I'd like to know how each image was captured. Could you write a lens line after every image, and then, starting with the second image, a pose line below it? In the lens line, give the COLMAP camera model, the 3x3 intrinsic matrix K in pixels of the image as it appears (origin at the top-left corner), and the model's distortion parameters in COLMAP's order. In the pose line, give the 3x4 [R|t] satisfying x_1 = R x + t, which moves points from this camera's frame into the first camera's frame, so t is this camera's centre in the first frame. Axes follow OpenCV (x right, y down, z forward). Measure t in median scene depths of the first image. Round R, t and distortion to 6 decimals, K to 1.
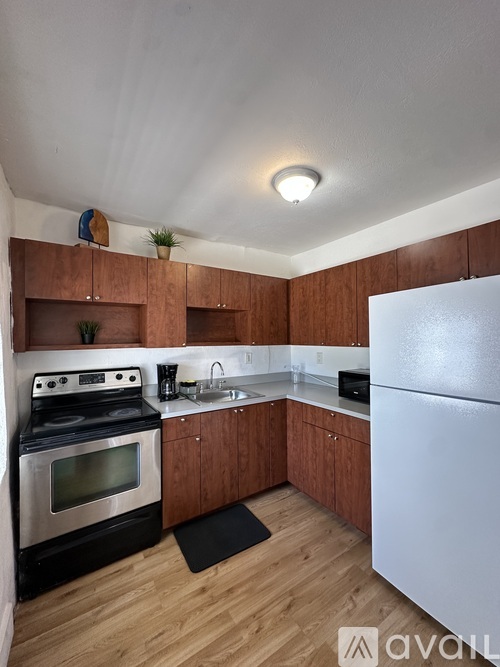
lens RADIAL K [[266.6, 0, 249.9], [0, 266.6, 336.7], [0, 0, 1]] dist [-0.003067, 0.000069]
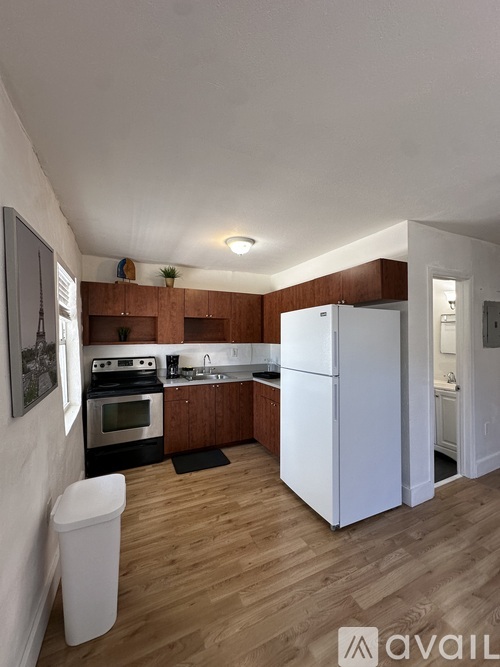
lens RADIAL K [[266.6, 0, 249.8], [0, 266.6, 337.2], [0, 0, 1]] dist [-0.003067, 0.000069]
pose [[0.991207, 0.004962, -0.132226, 0.387738], [-0.004246, 0.999975, 0.005697, -0.010738], [0.132251, -0.005085, 0.991203, -0.526969]]
